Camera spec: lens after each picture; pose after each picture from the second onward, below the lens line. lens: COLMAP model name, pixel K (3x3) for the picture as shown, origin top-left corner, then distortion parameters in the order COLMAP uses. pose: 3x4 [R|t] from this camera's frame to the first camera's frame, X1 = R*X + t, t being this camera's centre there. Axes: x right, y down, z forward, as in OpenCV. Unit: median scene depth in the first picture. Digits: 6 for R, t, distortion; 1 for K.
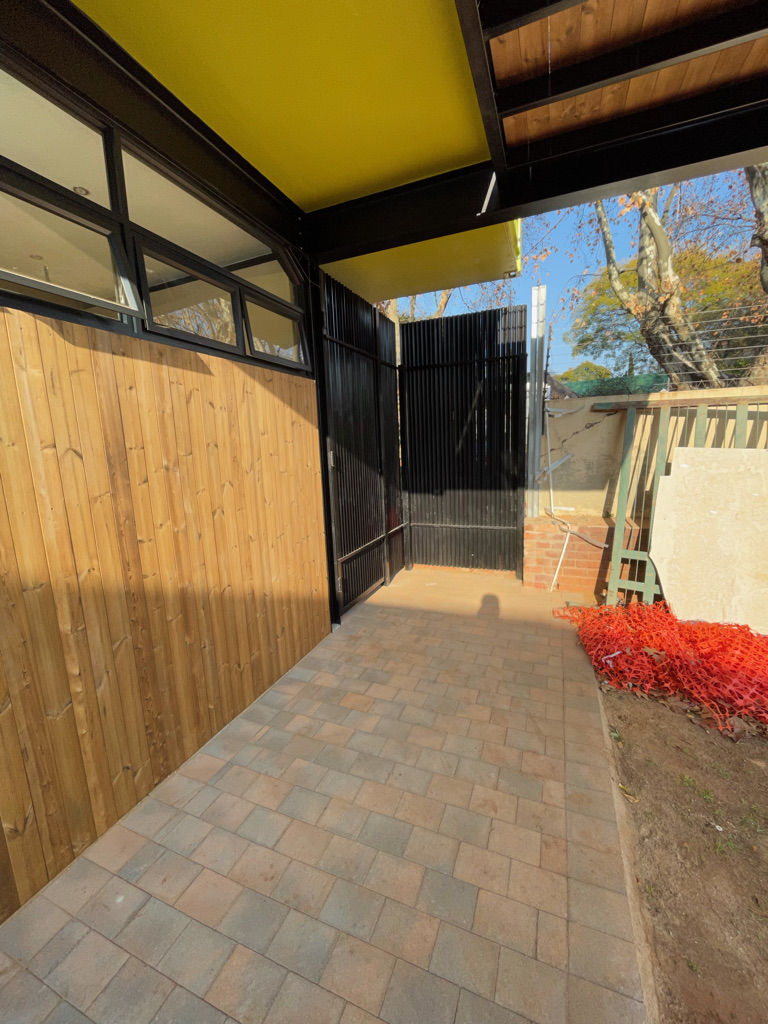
lens RADIAL K [[410.6, 0, 383.8], [0, 410.6, 508.7], [0, 0, 1]] dist [-0.008360, -0.000419]
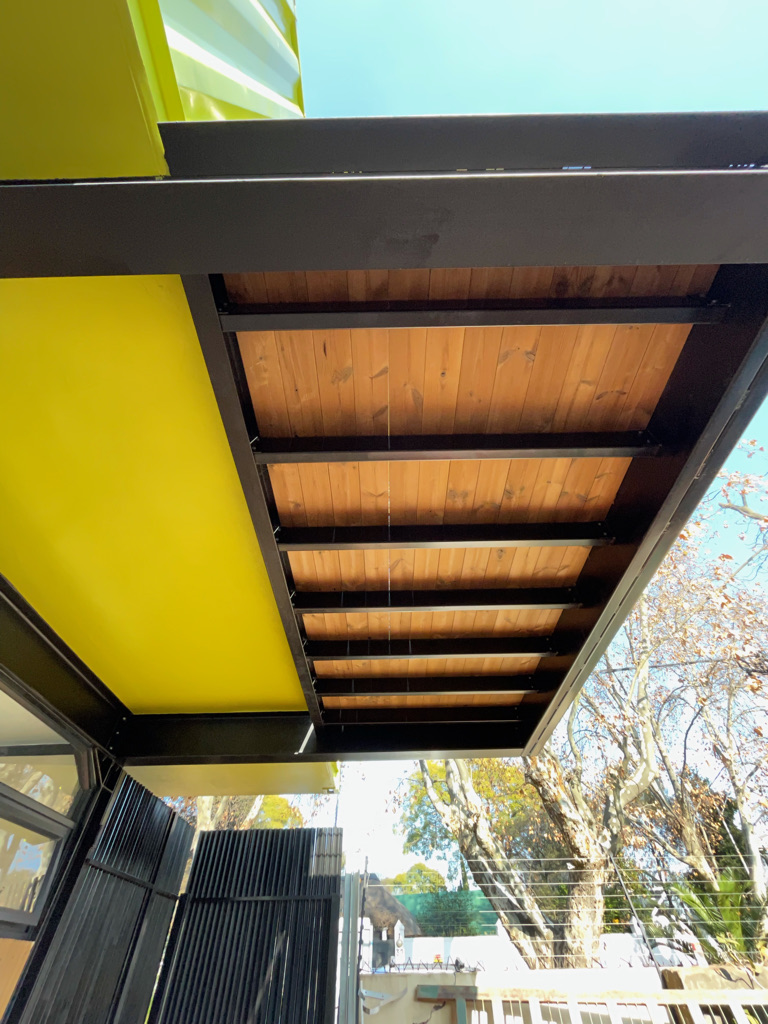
lens RADIAL K [[410.6, 0, 384.1], [0, 410.6, 512.8], [0, 0, 1]] dist [-0.008360, -0.000419]
pose [[0.929272, 0.292625, 0.225443, 0.008875], [0.040611, 0.525671, -0.849718, -0.068985], [-0.367157, 0.798775, 0.476607, -0.074177]]
